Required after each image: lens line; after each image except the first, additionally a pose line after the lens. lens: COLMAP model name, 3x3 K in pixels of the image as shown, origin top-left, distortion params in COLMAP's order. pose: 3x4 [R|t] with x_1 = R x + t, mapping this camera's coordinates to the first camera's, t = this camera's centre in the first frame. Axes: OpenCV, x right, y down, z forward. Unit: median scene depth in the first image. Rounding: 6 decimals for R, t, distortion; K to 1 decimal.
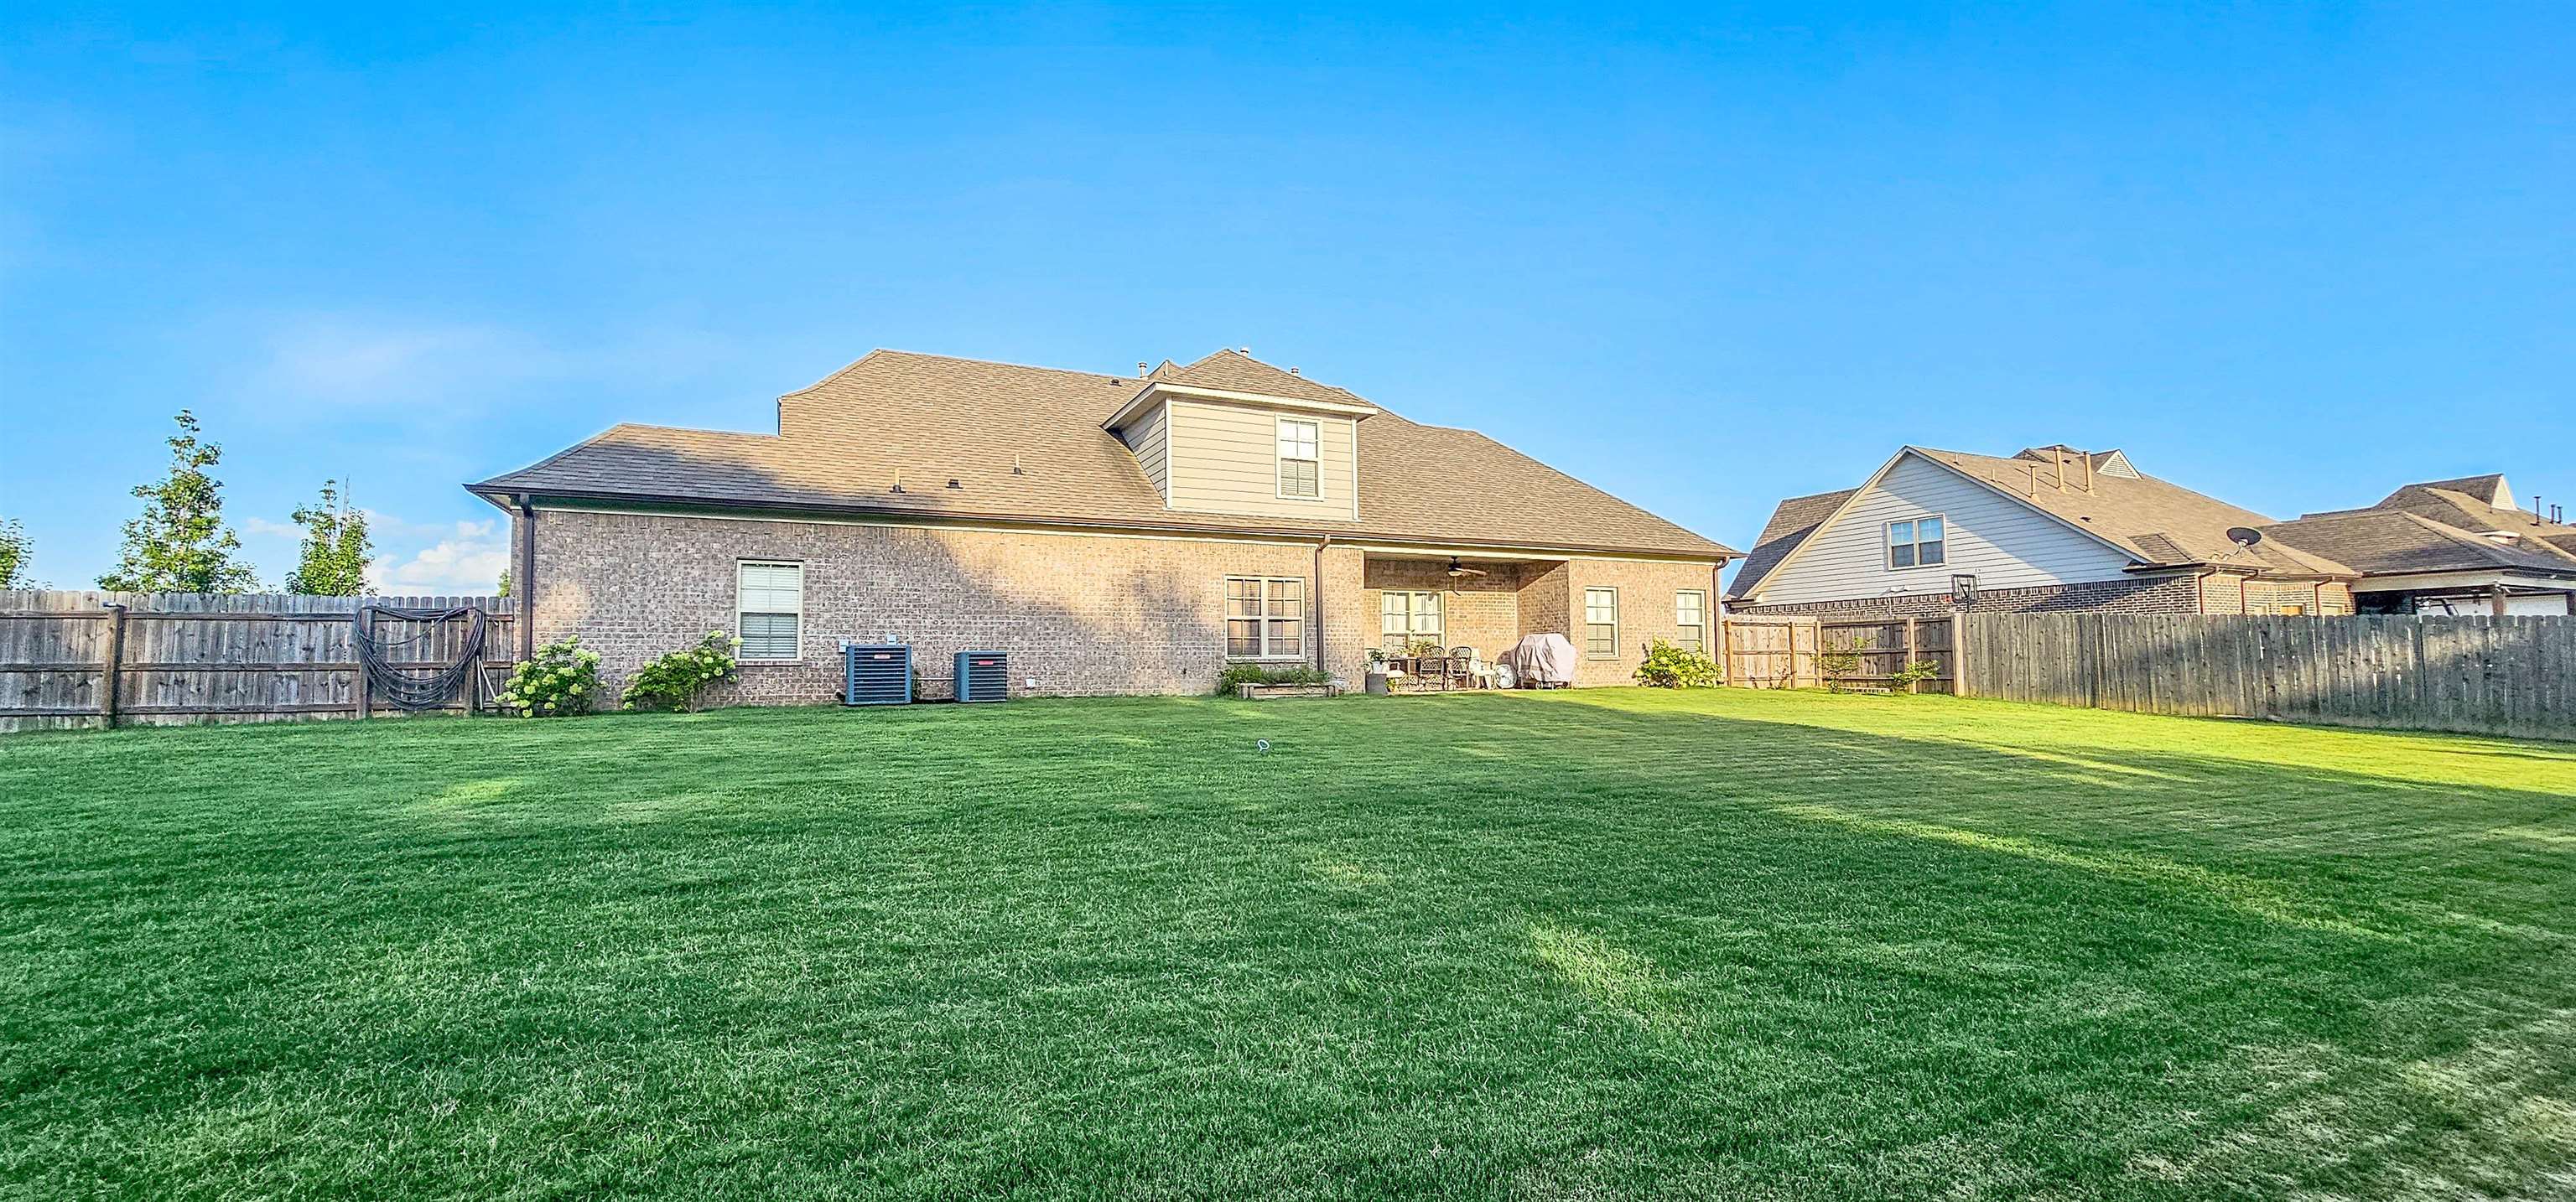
lens RADIAL K [[1034.0, 0, 1288.0], [0, 1034.0, 601.0], [0, 0, 1]] dist [-0.000551, -0.000081]
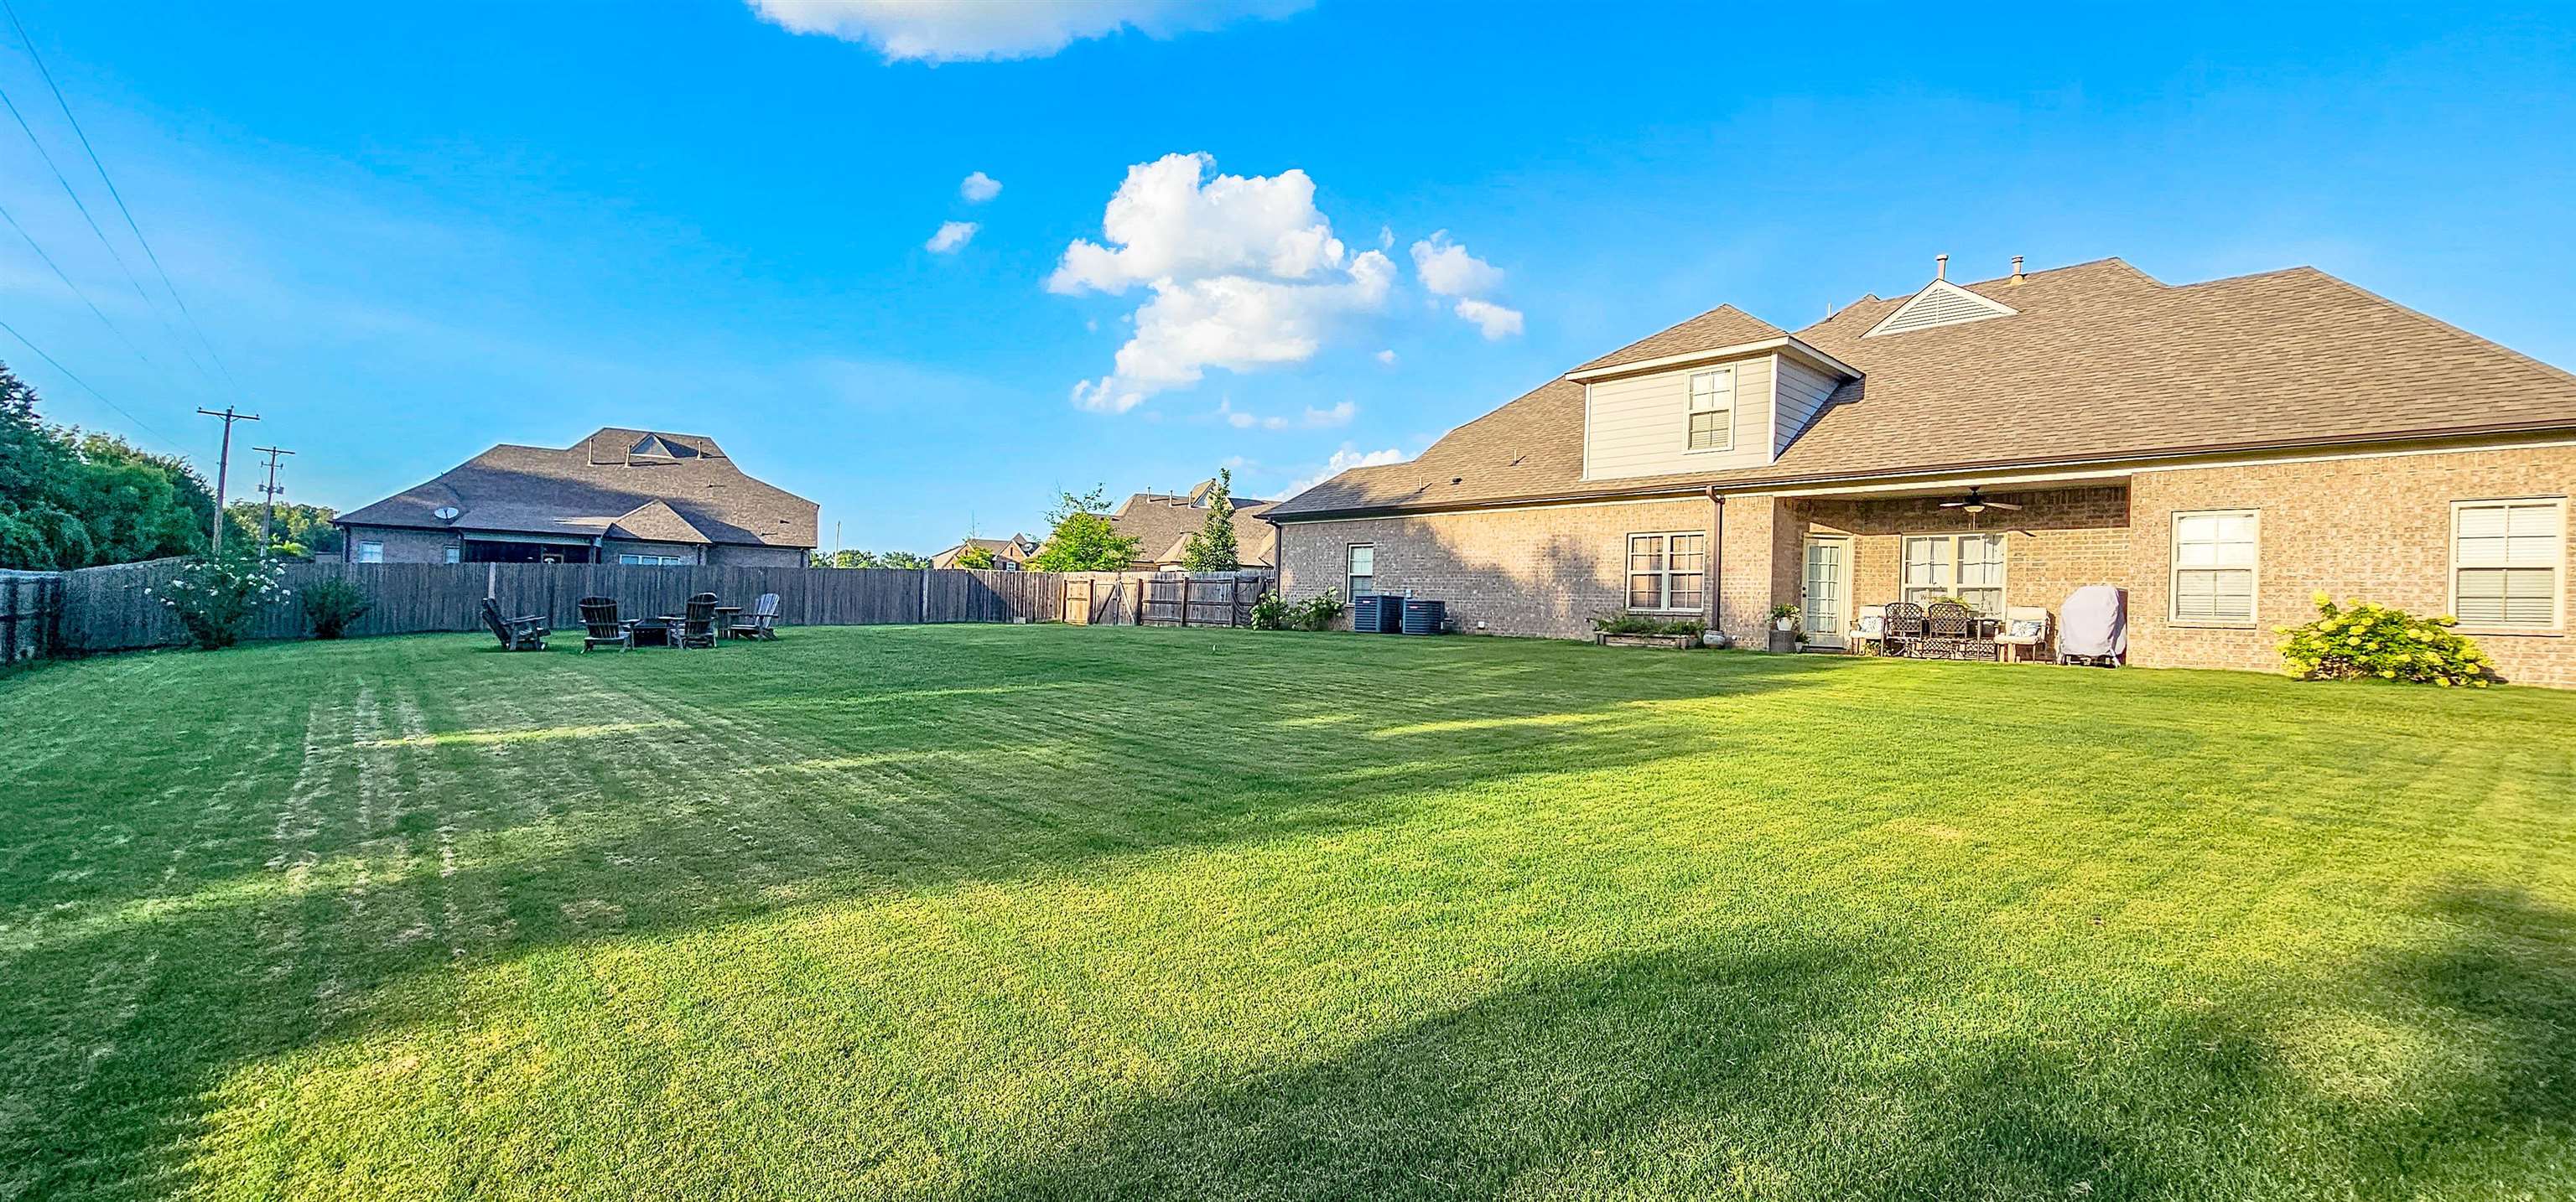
lens RADIAL K [[1034.0, 0, 1288.0], [0, 1034.0, 601.0], [0, 0, 1]] dist [-0.000551, -0.000081]
pose [[0.301723, 0.005711, -0.953379, 0.872979], [0.024286, 0.999612, 0.013674, 0.022094], [0.953086, -0.027280, 0.301467, 0.326213]]
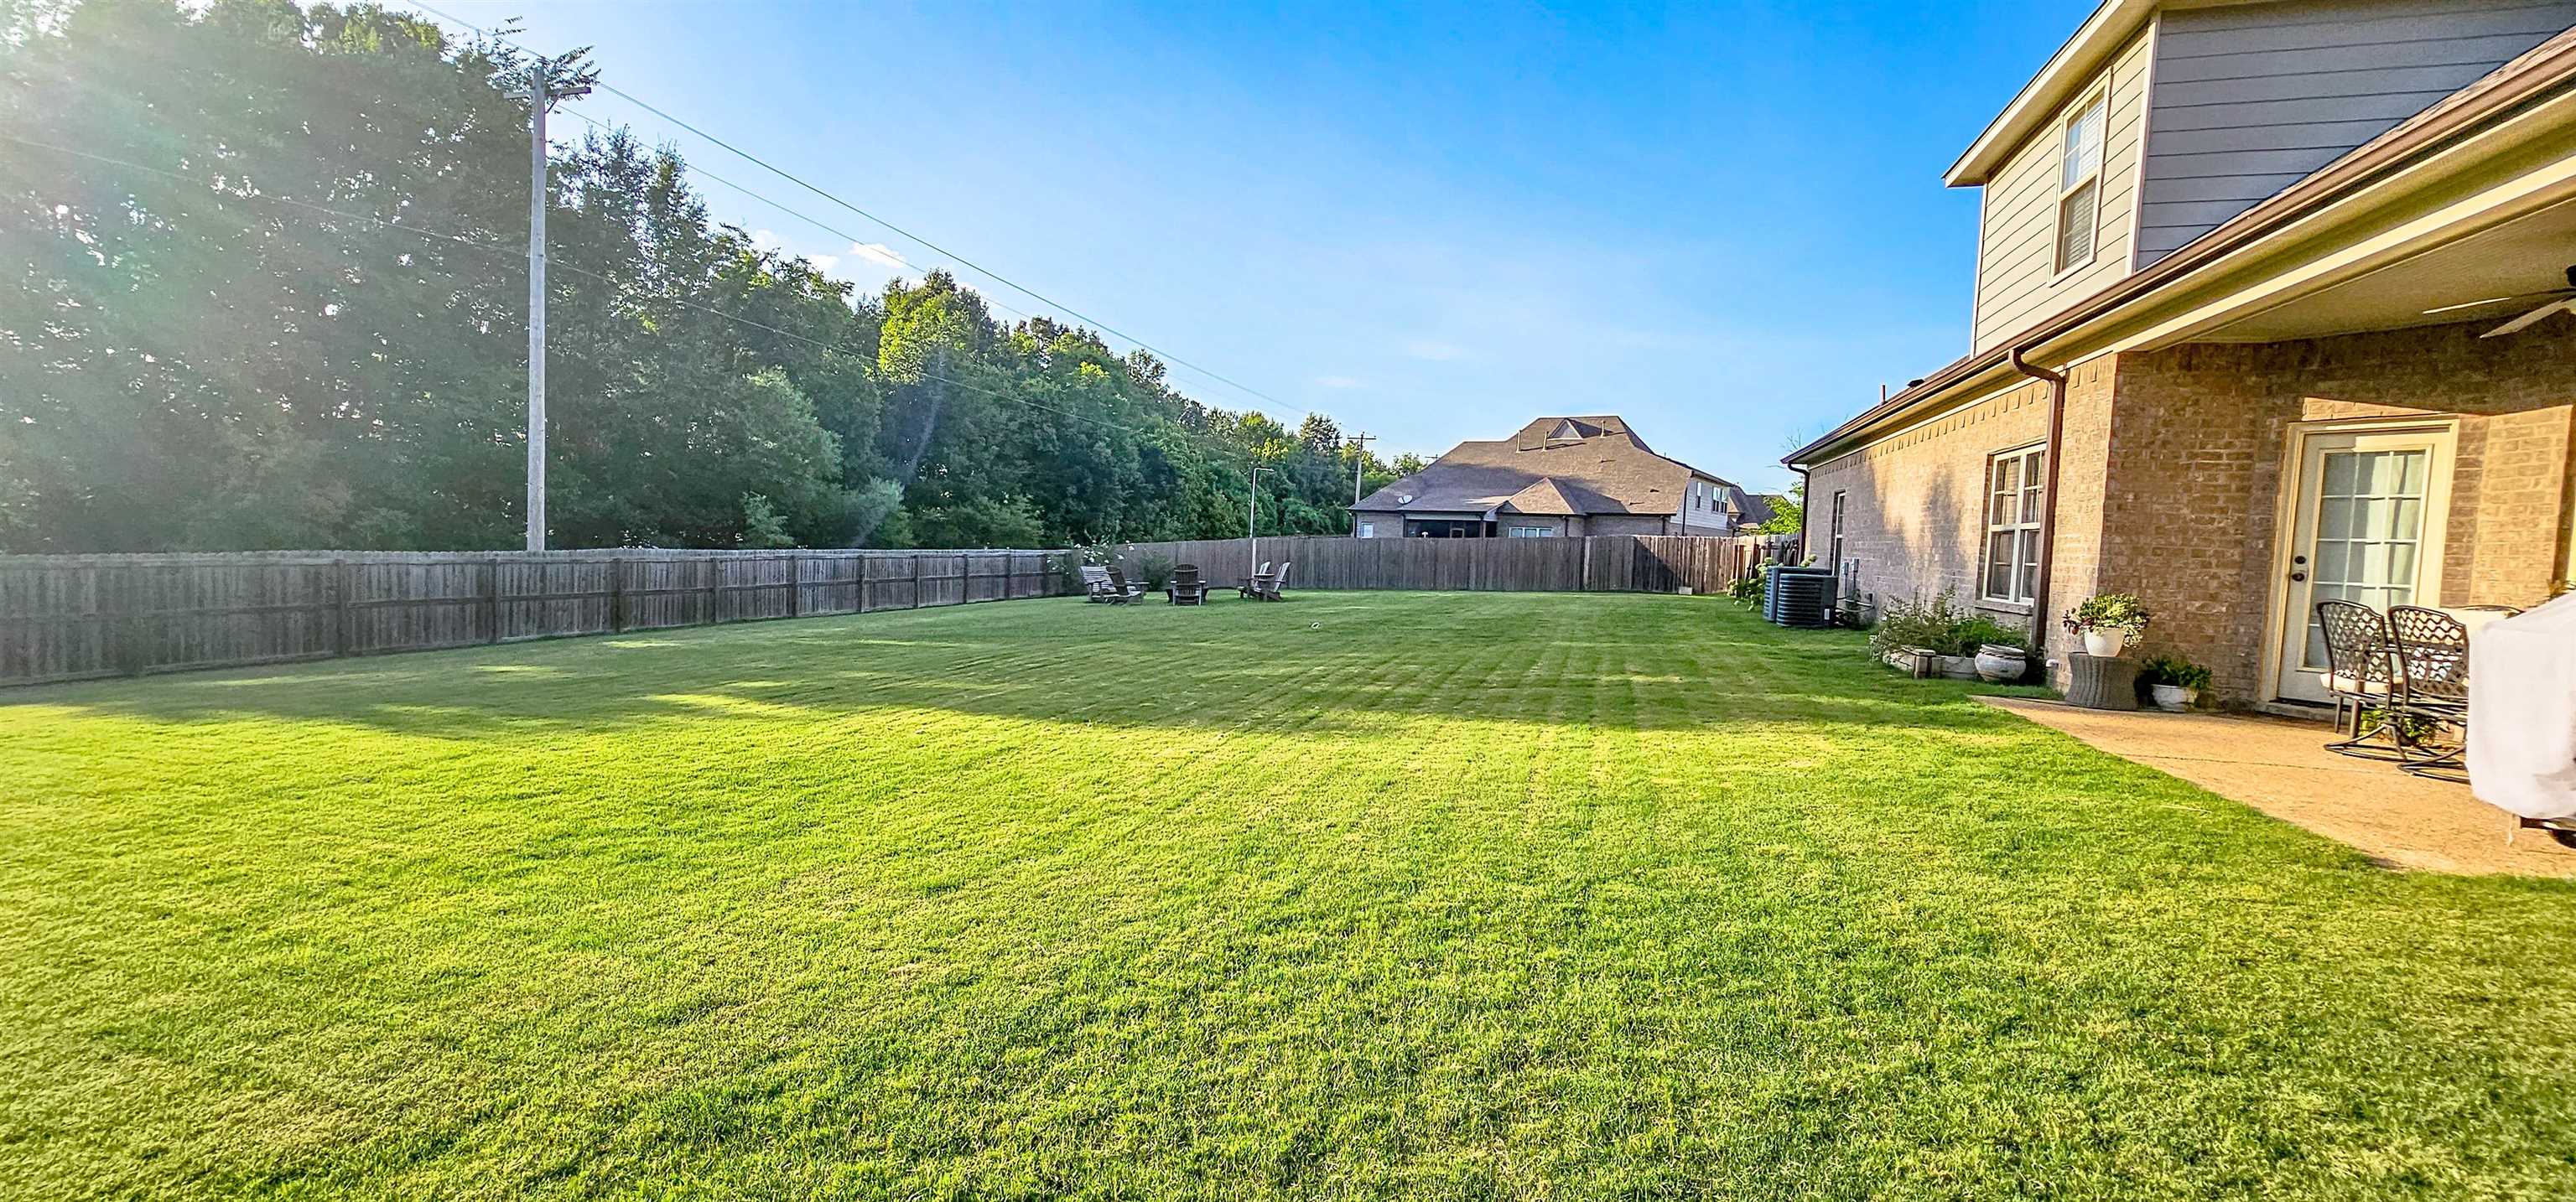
lens RADIAL K [[1034.0, 0, 1288.0], [0, 1034.0, 601.0], [0, 0, 1]] dist [-0.000551, -0.000081]
pose [[-0.666462, 0.031627, -0.744868, 0.636119], [0.020440, 0.999499, 0.024150, 0.033838], [0.745259, 0.000870, -0.666775, 1.092663]]
